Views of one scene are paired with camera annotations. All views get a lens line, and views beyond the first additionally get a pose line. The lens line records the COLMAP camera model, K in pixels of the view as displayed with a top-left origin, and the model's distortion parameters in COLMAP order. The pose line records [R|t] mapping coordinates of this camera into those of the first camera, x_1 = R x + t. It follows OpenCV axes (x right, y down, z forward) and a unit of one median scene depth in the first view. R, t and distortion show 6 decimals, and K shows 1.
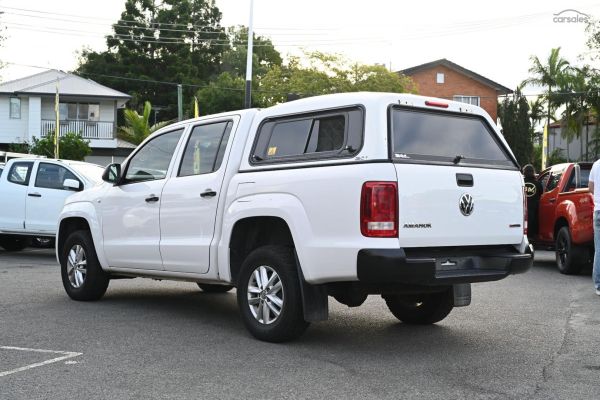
lens RADIAL K [[860.8, 0, 300.0], [0, 860.8, 200.0], [0, 0, 1]] dist [-0.002391, -0.080715]
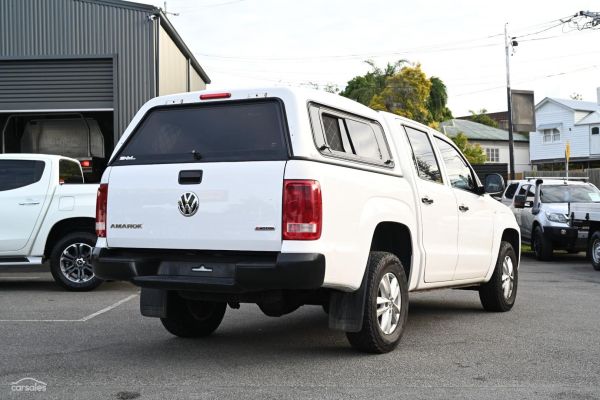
lens RADIAL K [[860.8, 0, 300.0], [0, 860.8, 200.0], [0, 0, 1]] dist [-0.002391, -0.080715]
pose [[0.350512, -0.032201, -0.936005, 1.085071], [0.004633, 0.999456, -0.032649, 0.031271], [0.936547, 0.007107, 0.350471, 0.790752]]
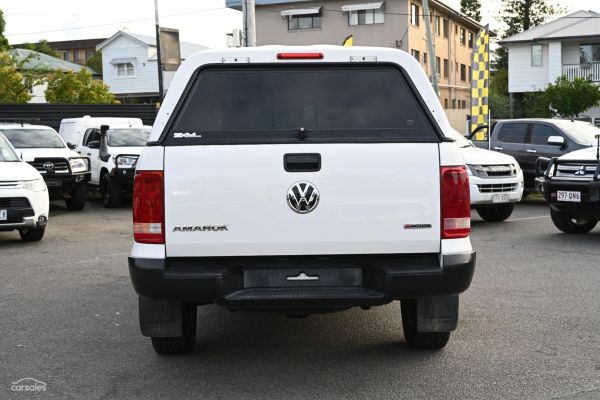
lens RADIAL K [[860.8, 0, 300.0], [0, 860.8, 200.0], [0, 0, 1]] dist [-0.002391, -0.080715]
pose [[0.779275, 0.014897, -0.626506, 0.633777], [0.026180, 0.998071, 0.056297, -0.032423], [0.626136, -0.060273, 0.777381, 0.448147]]
